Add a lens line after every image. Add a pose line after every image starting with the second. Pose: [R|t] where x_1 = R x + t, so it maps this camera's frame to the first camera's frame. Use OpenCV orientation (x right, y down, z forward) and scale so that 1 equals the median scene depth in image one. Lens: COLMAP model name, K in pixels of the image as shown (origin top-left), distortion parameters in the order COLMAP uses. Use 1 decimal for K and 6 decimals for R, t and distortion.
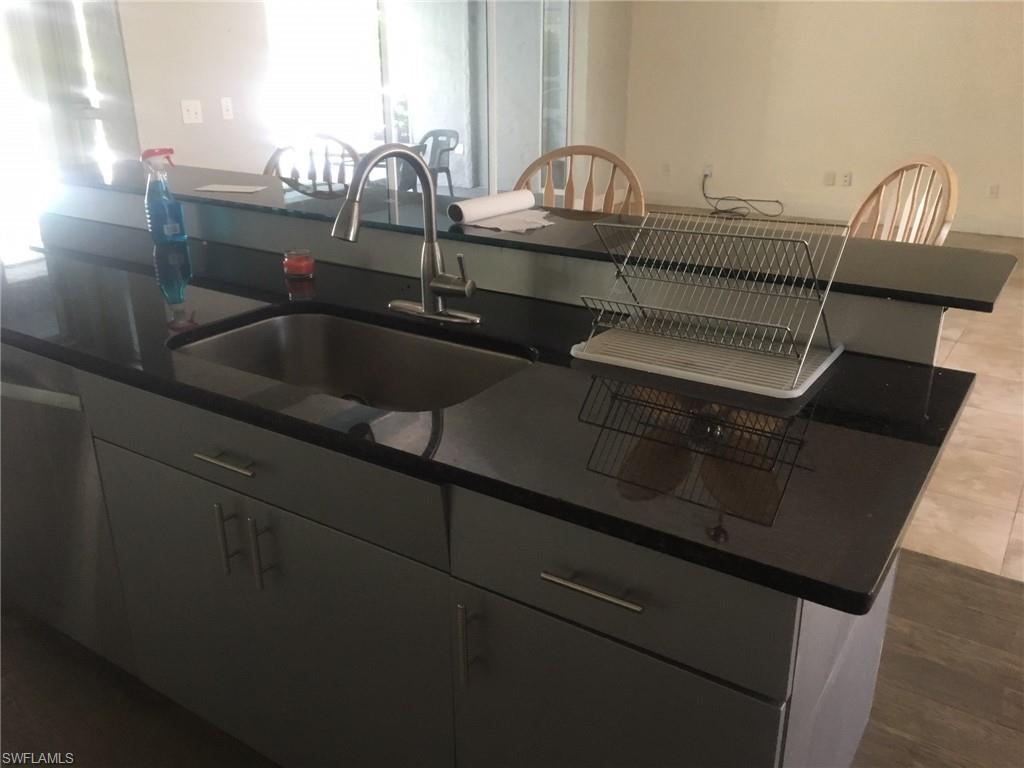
lens RADIAL K [[870.2, 0, 512.0], [0, 870.2, 384.0], [0, 0, 1]] dist [0.028848, 0.002393]
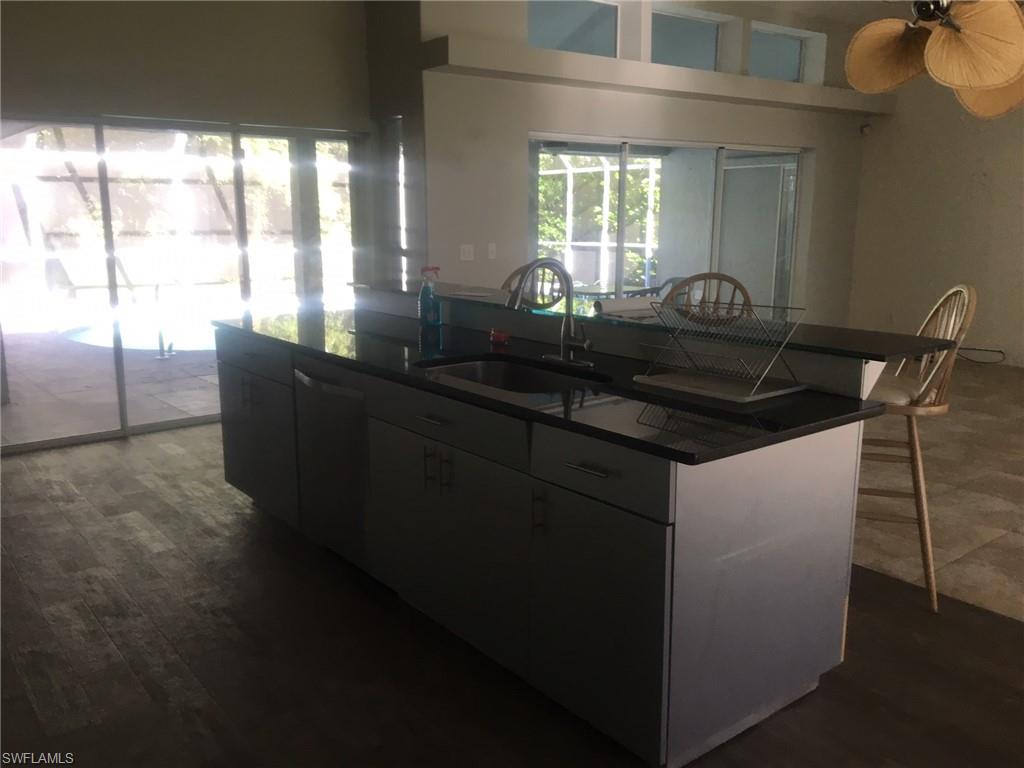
lens RADIAL K [[870.2, 0, 512.0], [0, 870.2, 384.0], [0, 0, 1]] dist [0.028848, 0.002393]
pose [[0.949640, 0.062061, -0.307135, 0.231996], [-0.114515, 0.981124, -0.155825, 0.167312], [0.291667, 0.183150, 0.938822, -0.397512]]
